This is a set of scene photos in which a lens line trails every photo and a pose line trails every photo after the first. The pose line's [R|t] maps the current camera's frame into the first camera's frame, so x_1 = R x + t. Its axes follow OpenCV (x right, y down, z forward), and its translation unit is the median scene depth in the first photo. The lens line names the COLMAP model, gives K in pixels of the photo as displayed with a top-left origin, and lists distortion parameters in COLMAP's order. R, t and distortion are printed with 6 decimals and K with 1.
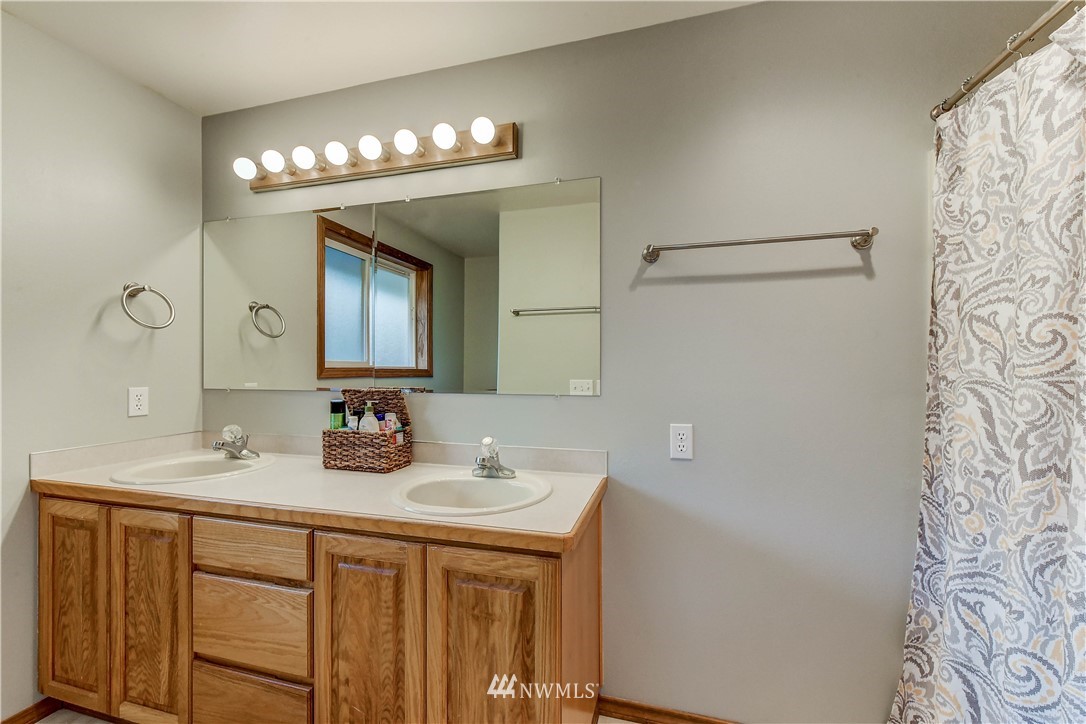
lens RADIAL K [[438.4, 0, 544.7], [0, 438.4, 368.3], [0, 0, 1]] dist [0.000189, 0.000733]
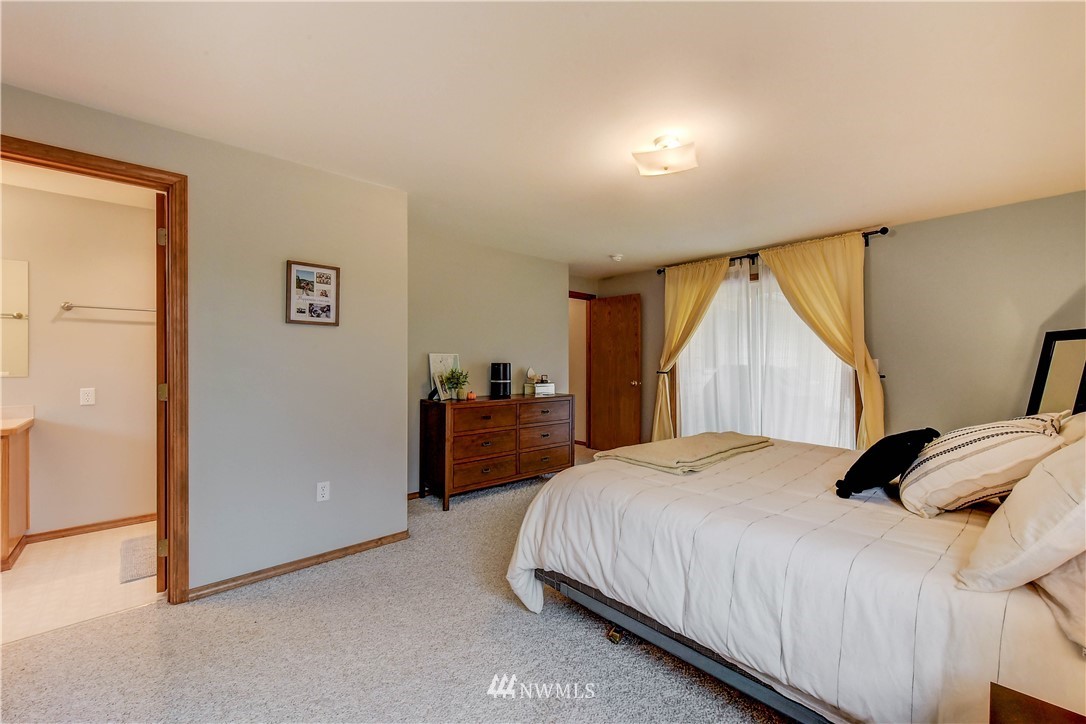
lens RADIAL K [[438.4, 0, 548.9], [0, 438.4, 362.2], [0, 0, 1]] dist [0.000189, 0.000733]
pose [[0.542373, -0.000555, 0.840138, -0.255427], [-0.002685, 0.999994, 0.002394, -0.014845], [-0.840134, -0.003554, 0.542368, -1.983904]]
